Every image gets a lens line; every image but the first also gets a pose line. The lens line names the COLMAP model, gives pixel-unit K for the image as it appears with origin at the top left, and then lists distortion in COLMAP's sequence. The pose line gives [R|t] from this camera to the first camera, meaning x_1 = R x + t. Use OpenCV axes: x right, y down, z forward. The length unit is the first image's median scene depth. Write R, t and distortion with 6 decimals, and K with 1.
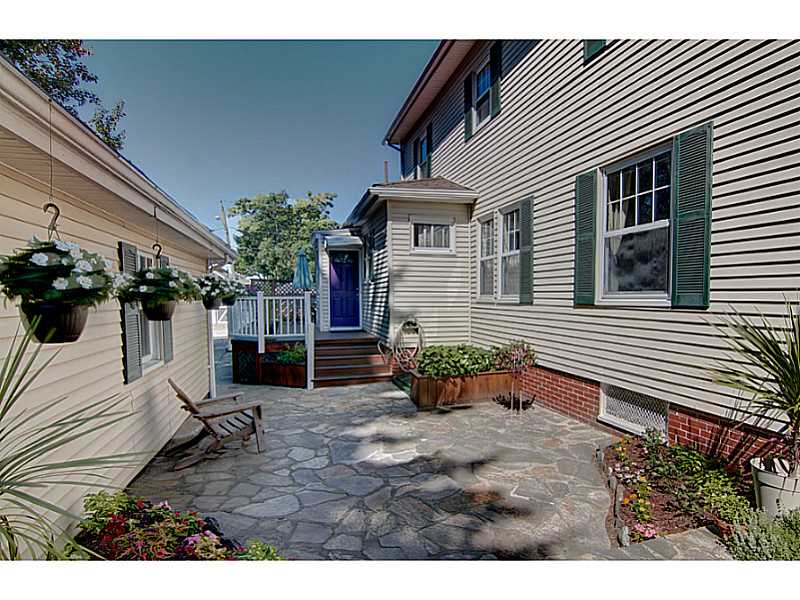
lens RADIAL K [[429.4, 0, 402.0], [0, 429.4, 315.5], [0, 0, 1]] dist [-0.016509, 0.000152]
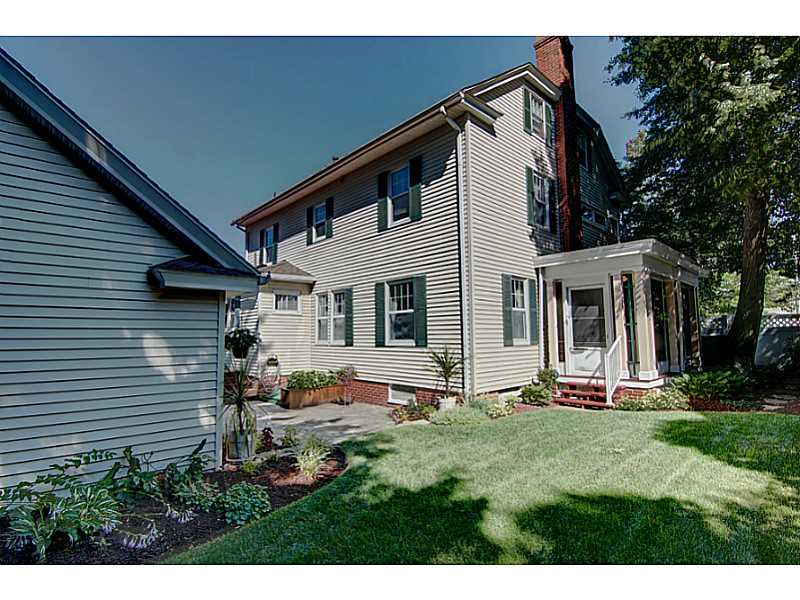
lens RADIAL K [[404.0, 0, 398.5], [0, 404.0, 296.2], [0, 0, 1]] dist [-0.000639, -0.001547]
pose [[0.885648, 0.039166, 0.462703, -0.385847], [0.029431, 0.989699, -0.140107, 0.013847], [-0.463424, 0.137704, 0.875372, -0.735356]]
